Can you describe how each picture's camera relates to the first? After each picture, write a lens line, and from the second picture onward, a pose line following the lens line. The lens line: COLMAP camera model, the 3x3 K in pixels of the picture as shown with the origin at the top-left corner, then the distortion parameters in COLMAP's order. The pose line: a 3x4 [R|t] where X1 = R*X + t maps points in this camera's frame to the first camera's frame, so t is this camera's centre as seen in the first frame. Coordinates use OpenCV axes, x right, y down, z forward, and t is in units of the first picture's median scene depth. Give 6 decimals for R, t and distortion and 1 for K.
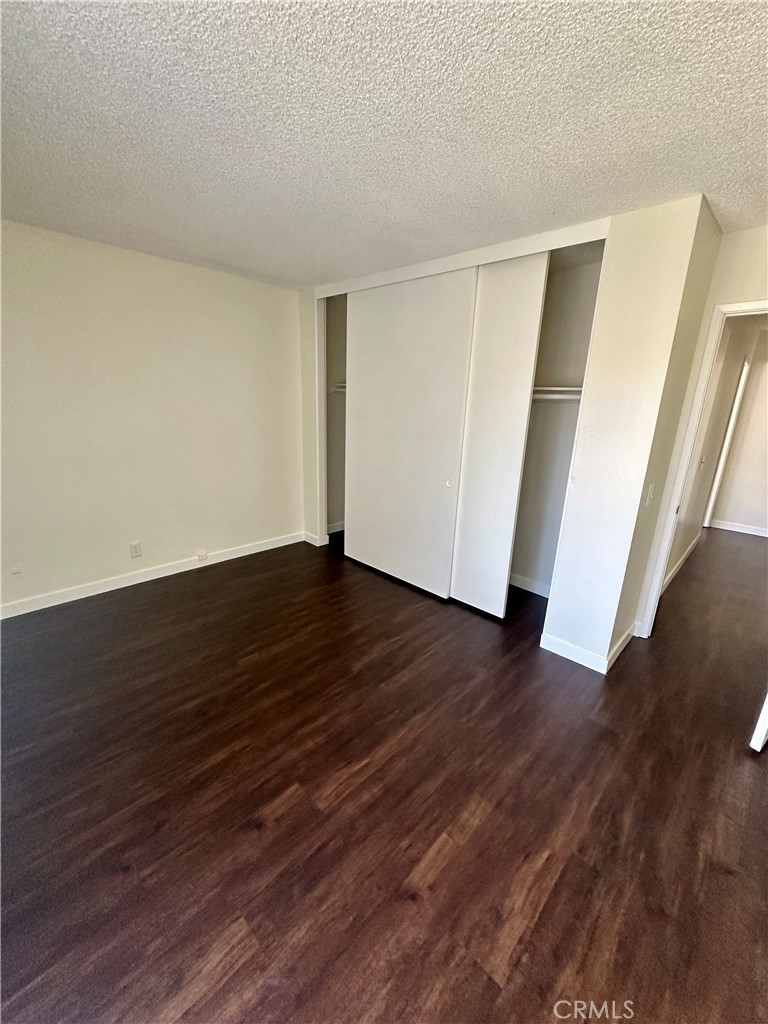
lens RADIAL K [[405.7, 0, 378.7], [0, 405.7, 514.6], [0, 0, 1]] dist [-0.005970, 0.001144]
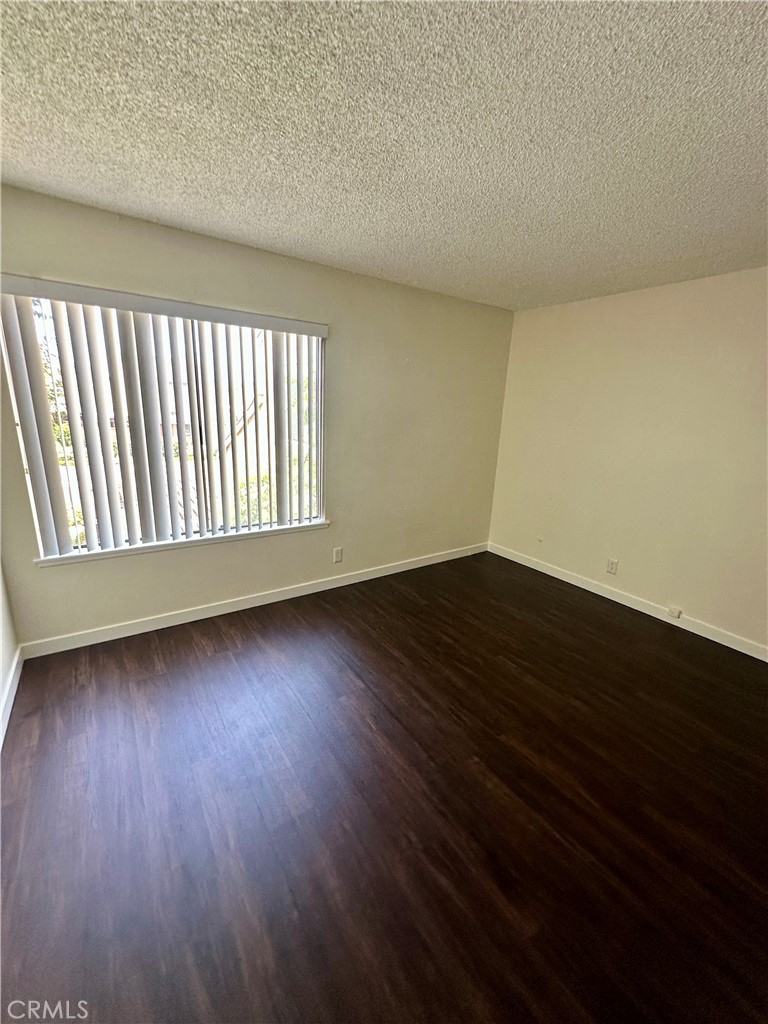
lens RADIAL K [[405.7, 0, 382.7], [0, 405.7, 508.9], [0, 0, 1]] dist [-0.005970, 0.001144]
pose [[-0.188529, 0.198561, -0.961785, 0.745928], [-0.321817, 0.912781, 0.251527, -0.184744], [0.927842, 0.356939, -0.108186, 0.758163]]
